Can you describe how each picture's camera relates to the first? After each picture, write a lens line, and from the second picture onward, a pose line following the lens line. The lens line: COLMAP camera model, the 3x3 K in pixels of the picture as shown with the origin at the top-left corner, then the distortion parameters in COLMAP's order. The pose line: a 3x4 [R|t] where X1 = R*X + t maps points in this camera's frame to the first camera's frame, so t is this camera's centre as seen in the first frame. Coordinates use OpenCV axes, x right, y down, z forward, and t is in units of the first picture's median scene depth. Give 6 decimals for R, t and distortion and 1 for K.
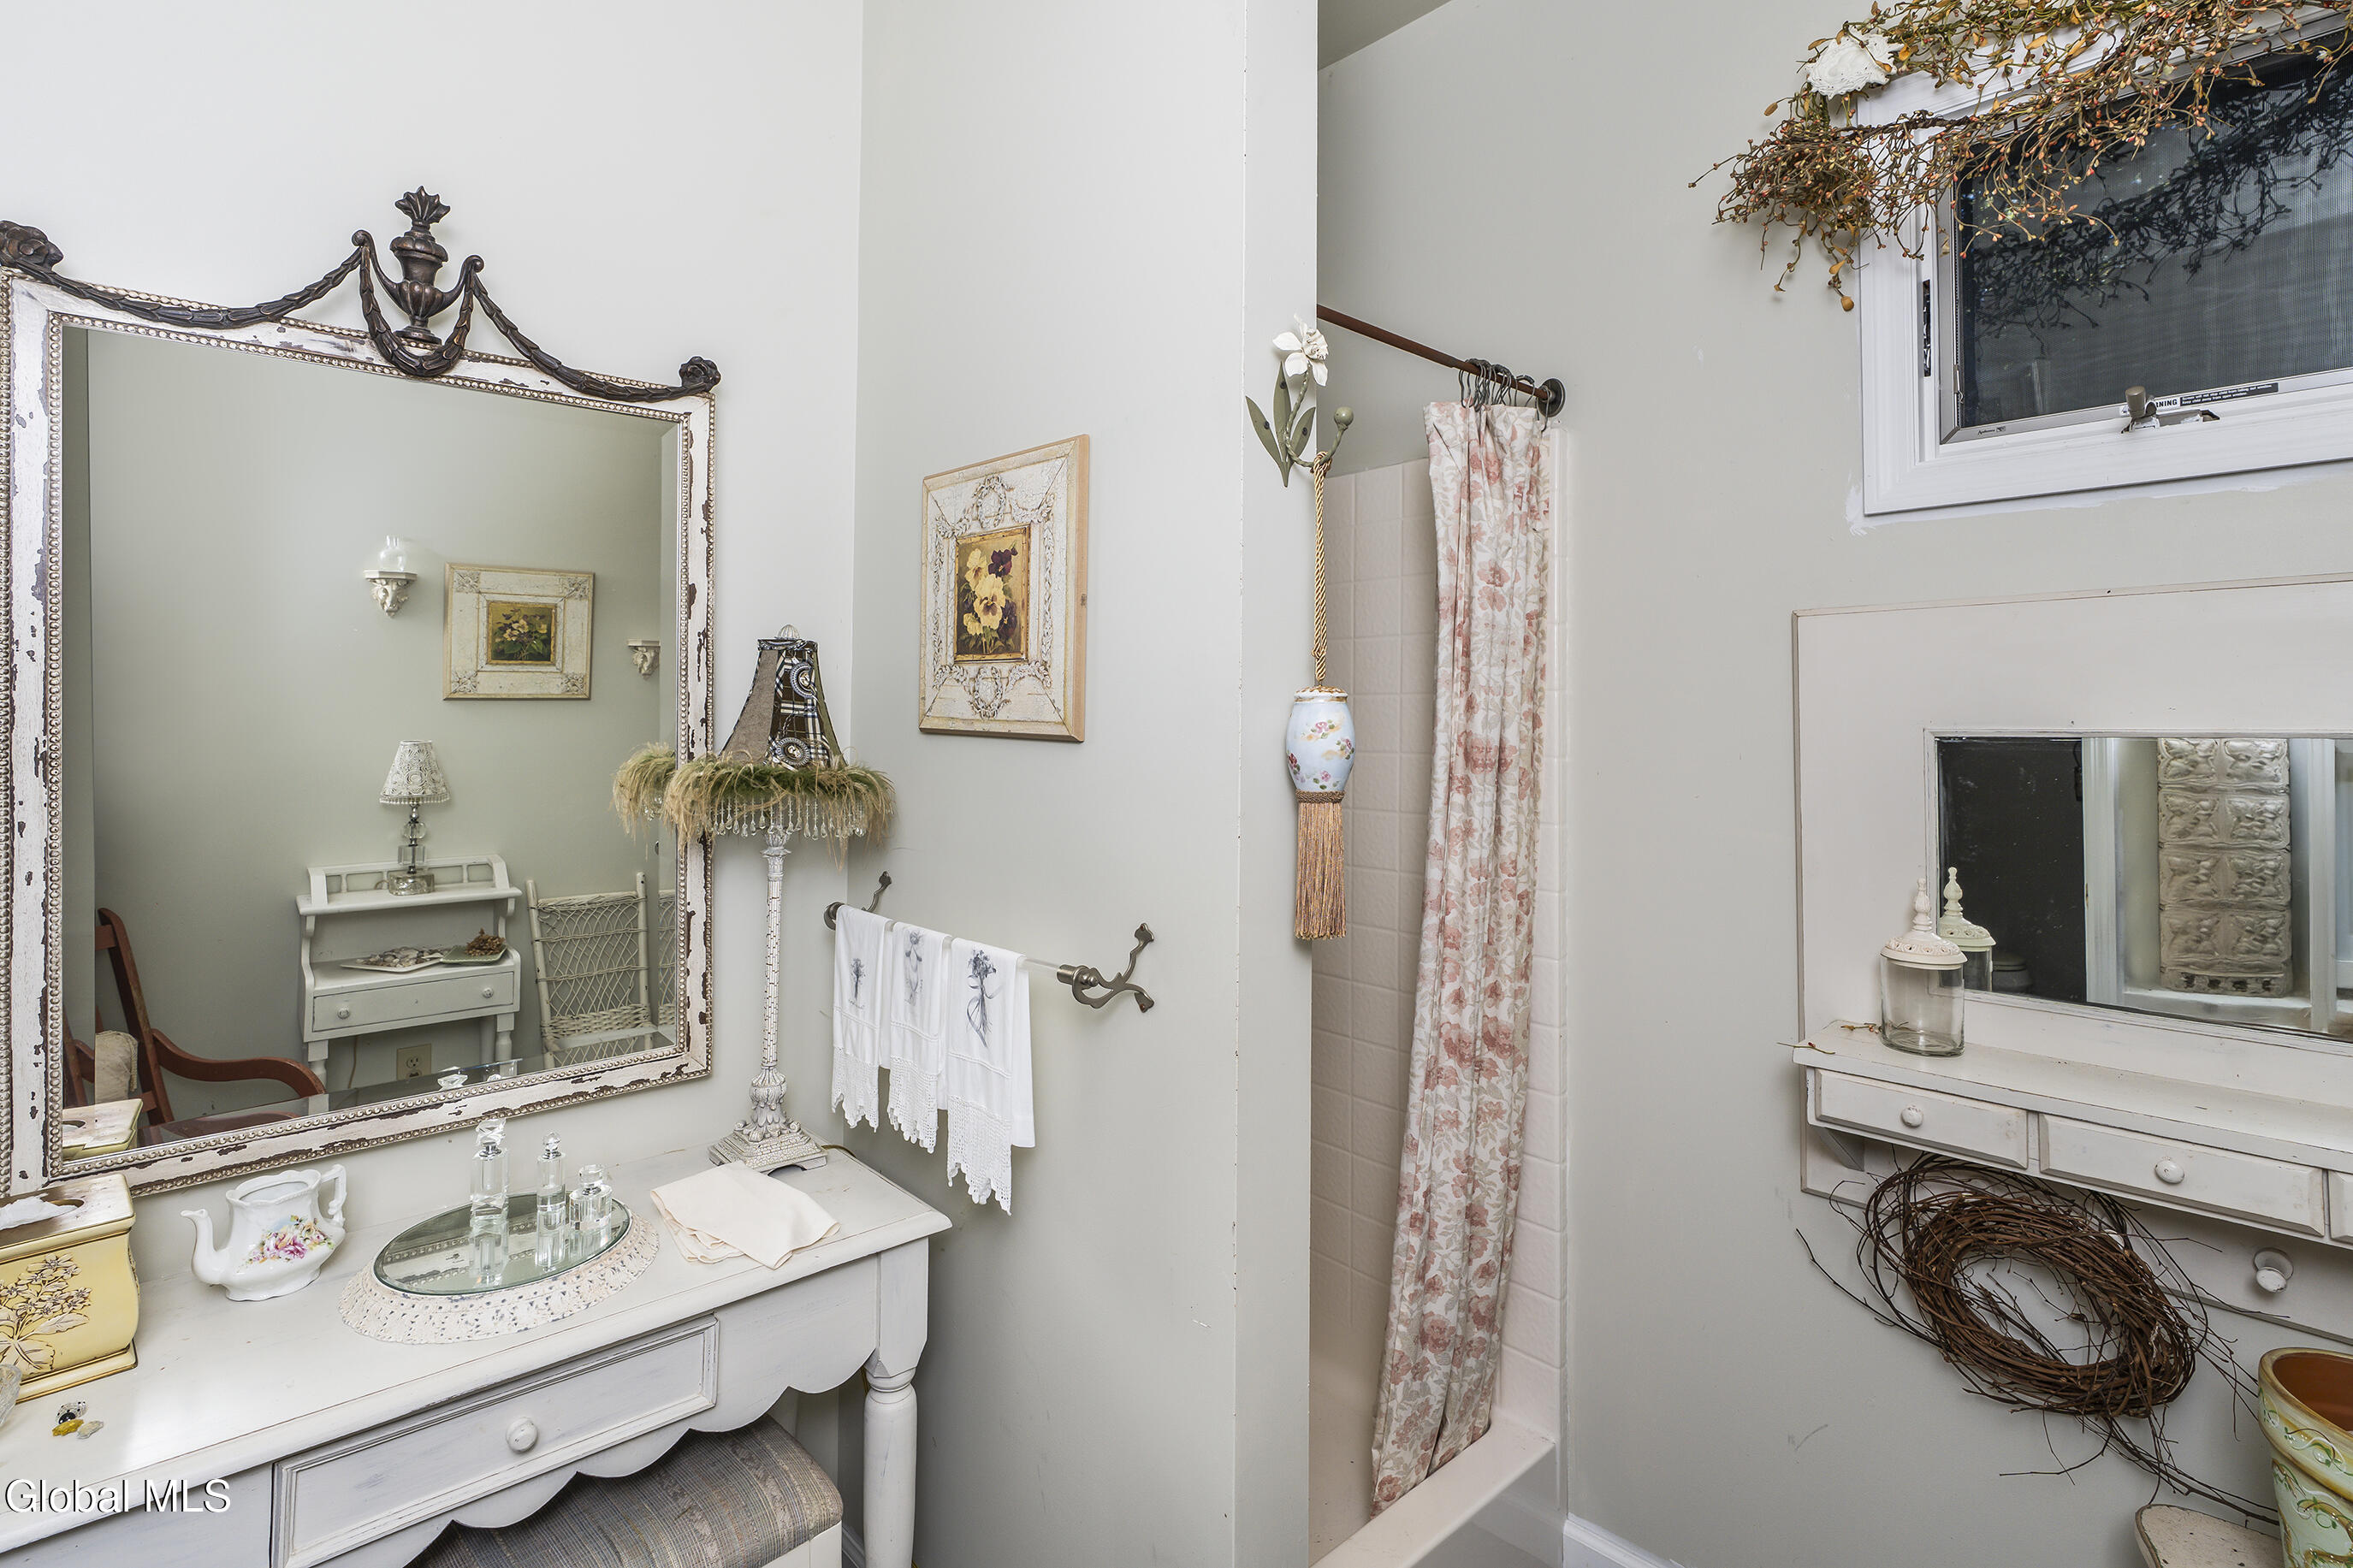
lens RADIAL K [[1150.2, 0, 1179.0], [0, 1150.2, 691.4], [0, 0, 1]] dist [-0.006714, -0.000121]
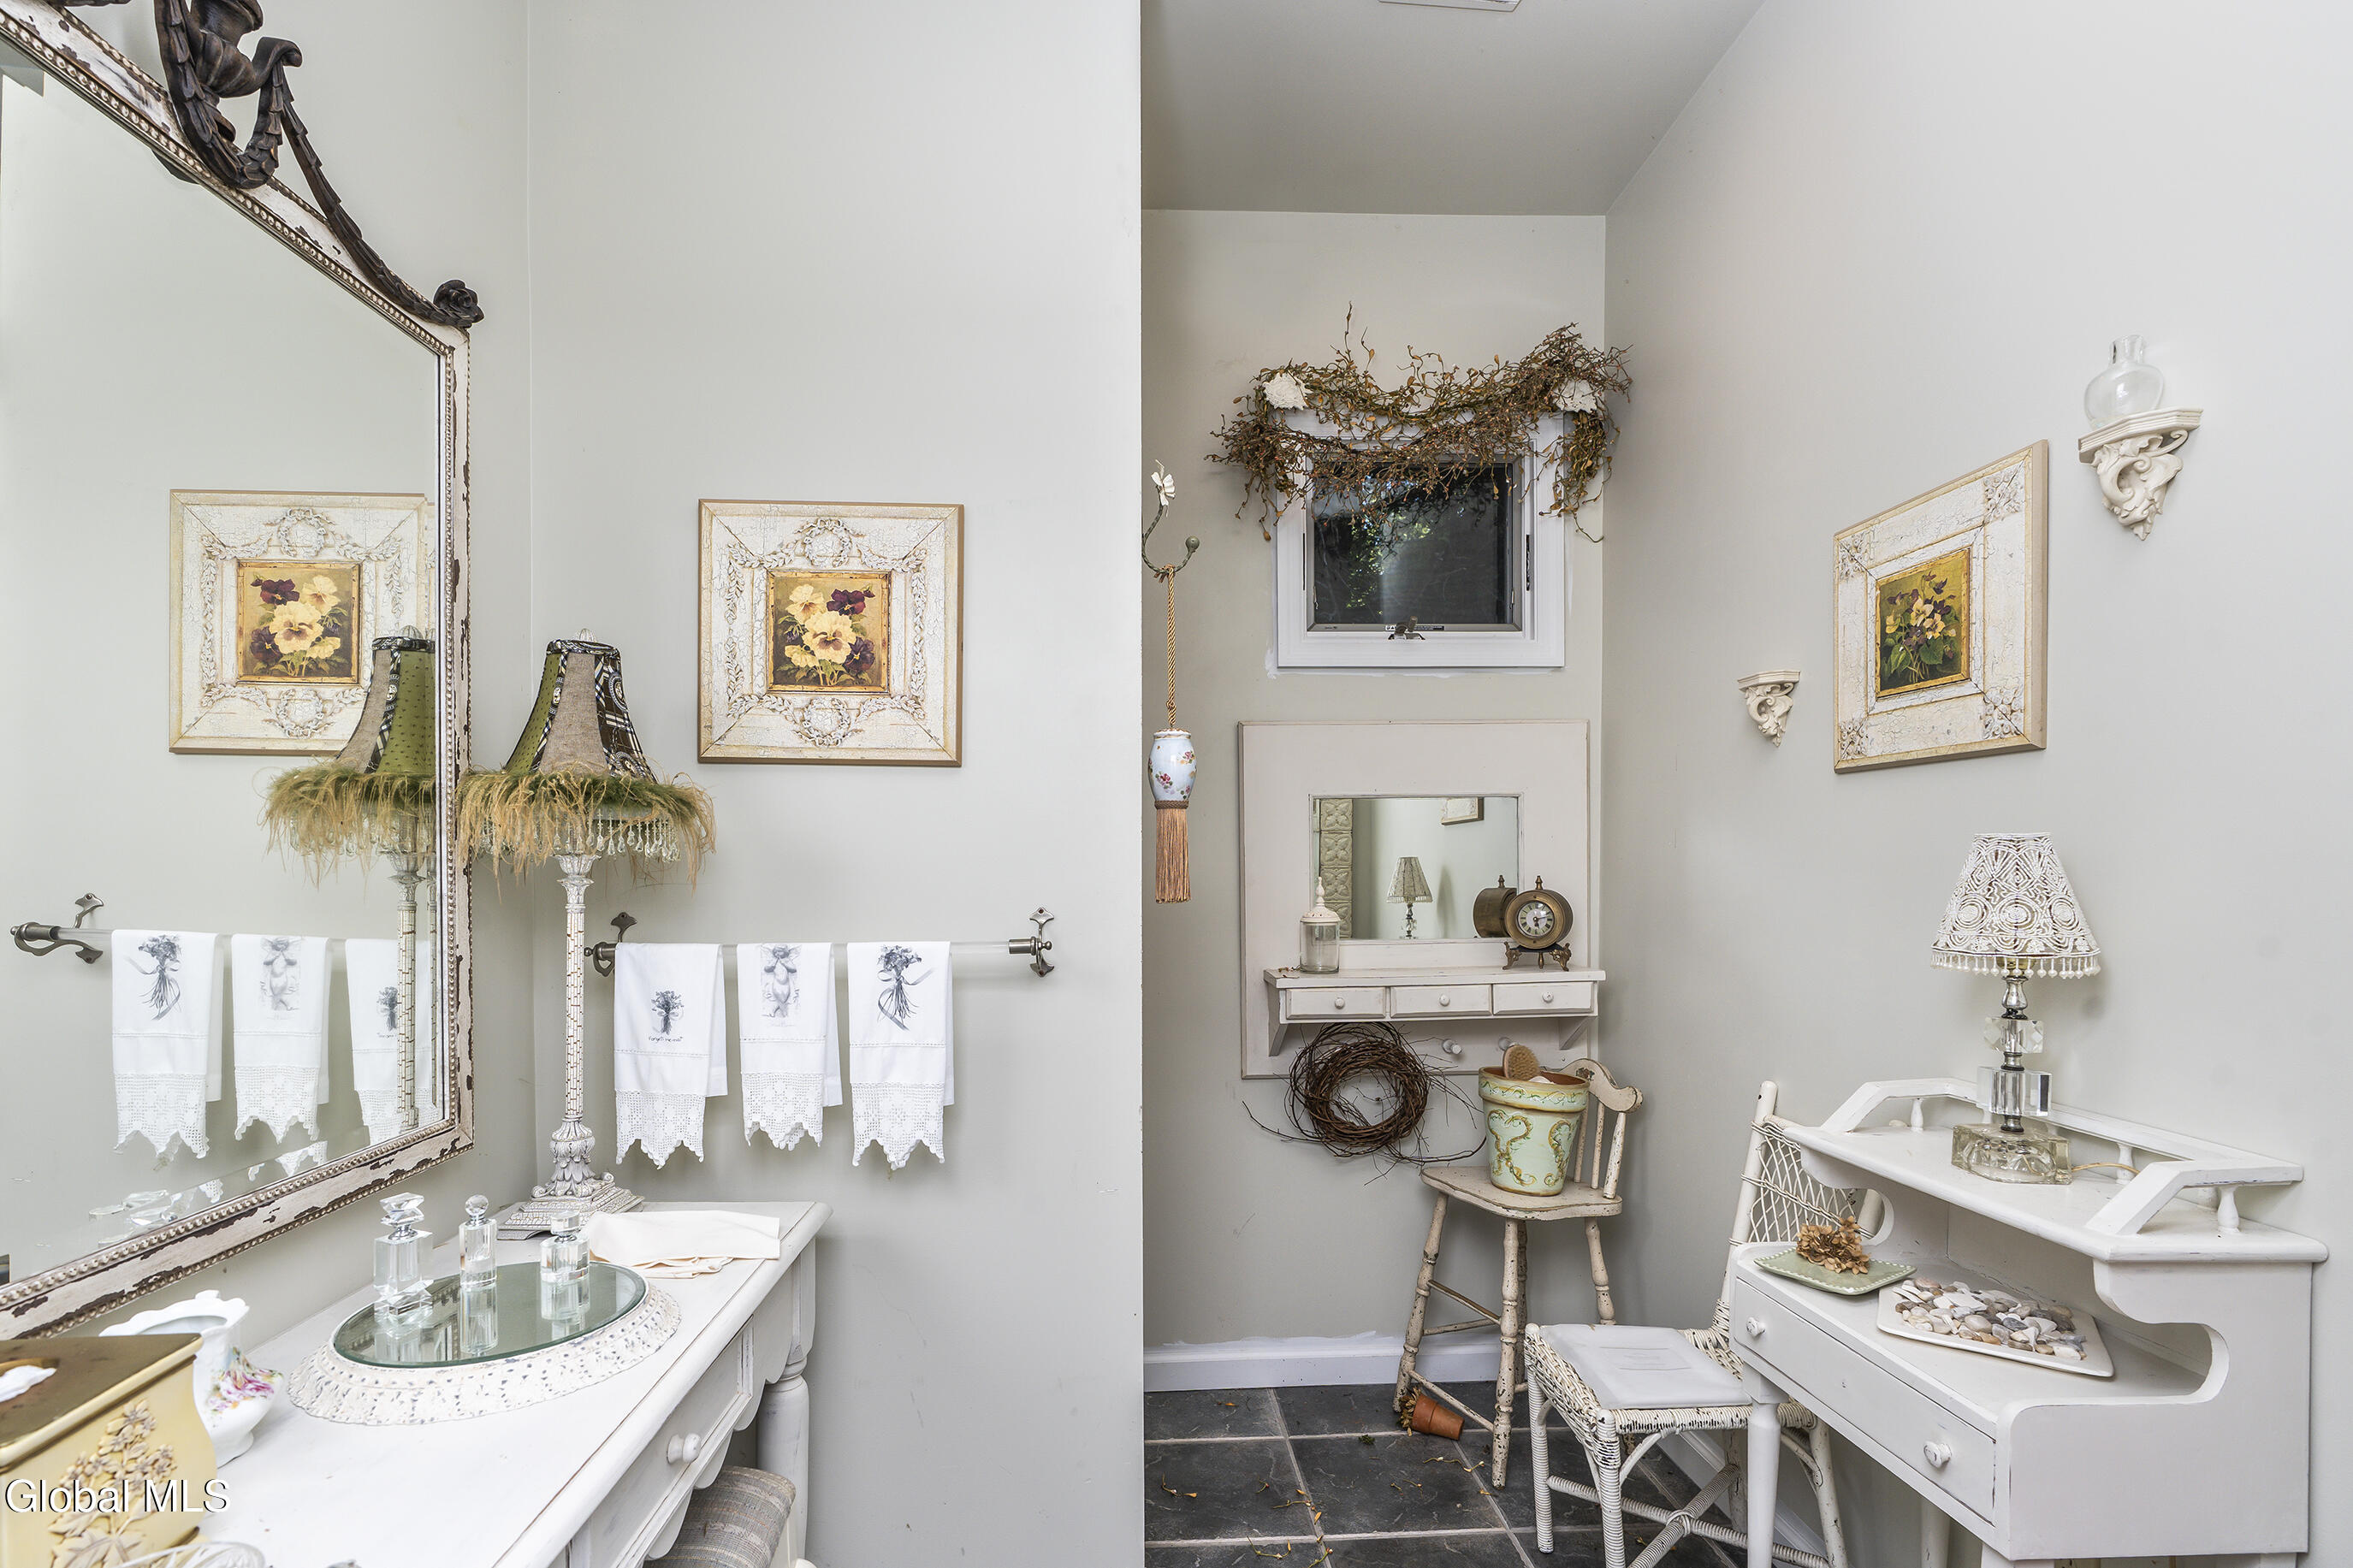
lens RADIAL K [[1088.8, 0, 1172.7], [0, 1088.8, 895.8], [0, 0, 1]] dist [0.001517, 0.000392]
pose [[0.634502, -0.026550, 0.772465, -0.774653], [-0.004399, 0.999270, 0.037958, 0.126694], [-0.772909, -0.027482, 0.633922, 0.108308]]
